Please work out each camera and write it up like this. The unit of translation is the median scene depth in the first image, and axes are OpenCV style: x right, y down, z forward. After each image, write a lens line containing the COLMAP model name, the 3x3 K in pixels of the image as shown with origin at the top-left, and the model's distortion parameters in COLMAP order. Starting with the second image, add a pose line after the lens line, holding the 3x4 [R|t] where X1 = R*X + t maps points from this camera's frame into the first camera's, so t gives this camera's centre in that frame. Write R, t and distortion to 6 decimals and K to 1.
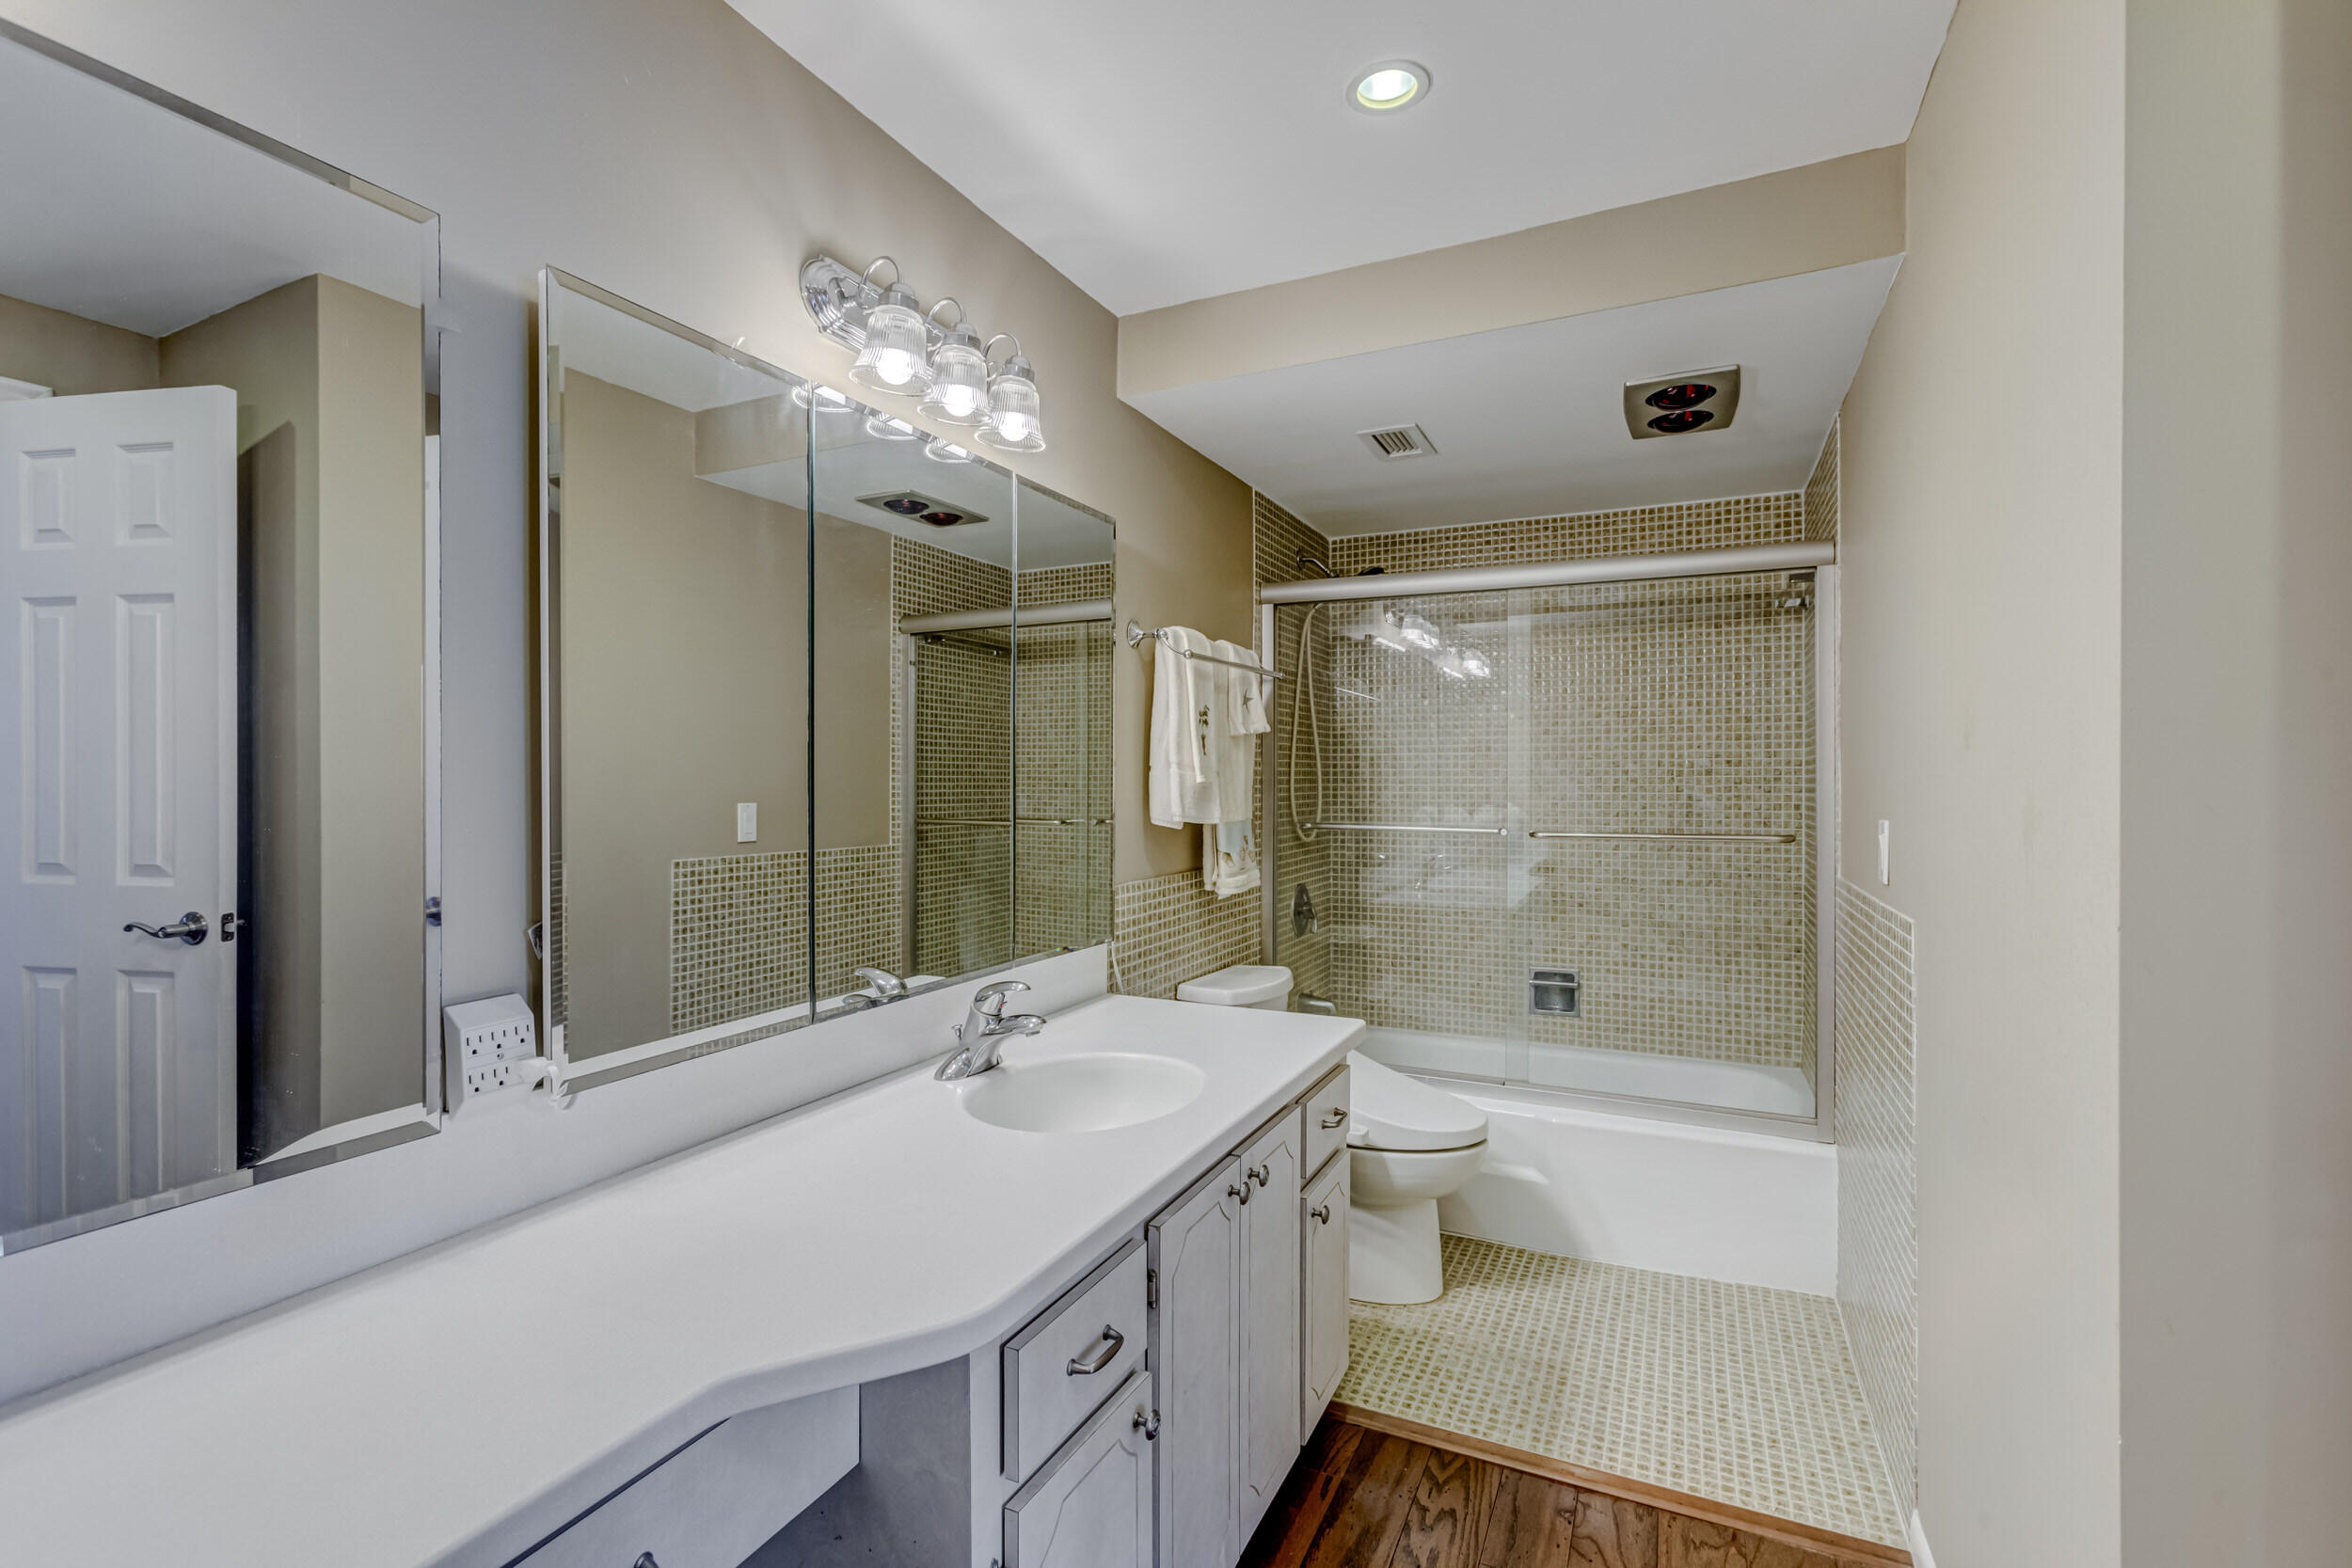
lens RADIAL K [[1064.1, 0, 1162.9], [0, 1064.1, 781.1], [0, 0, 1]] dist [-0.012304, 0.011404]
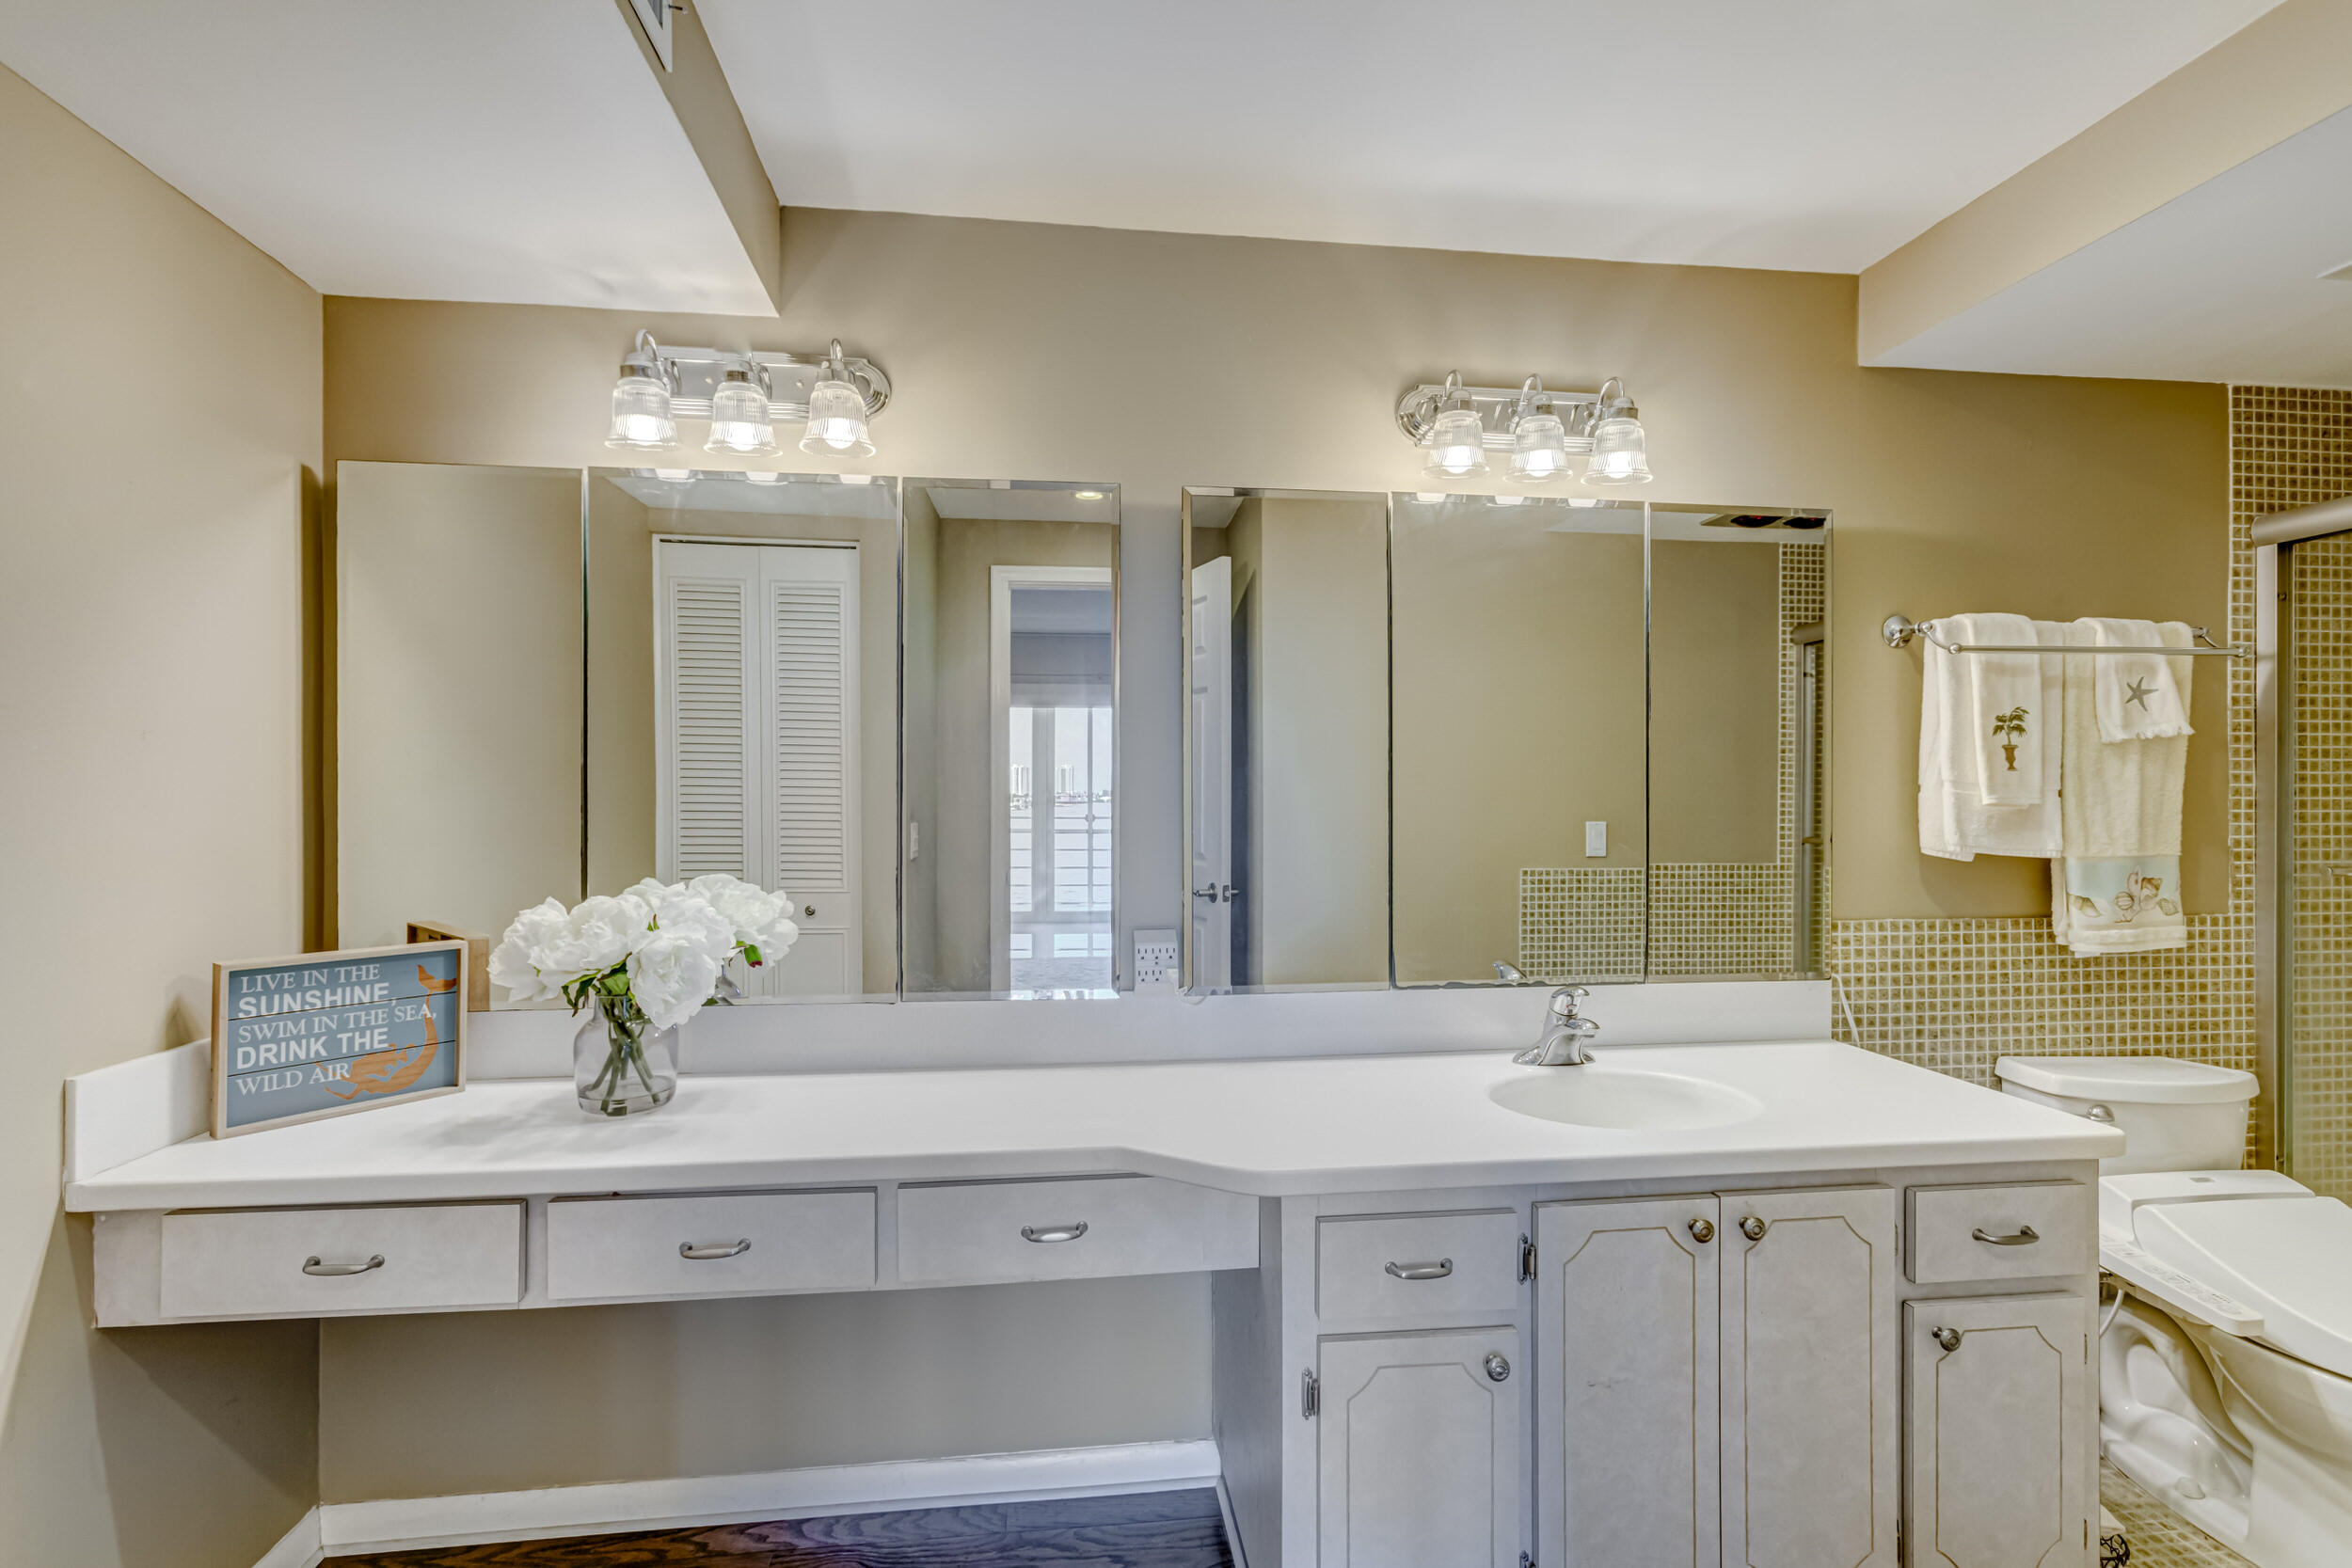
lens RADIAL K [[1064.1, 0, 1171.6], [0, 1064.1, 790.7], [0, 0, 1]] dist [-0.012304, 0.011404]
pose [[0.549733, -0.007448, -0.835307, 0.364103], [-0.002187, 0.999944, -0.010355, 0.000707], [0.835337, 0.007519, 0.549686, 0.041010]]
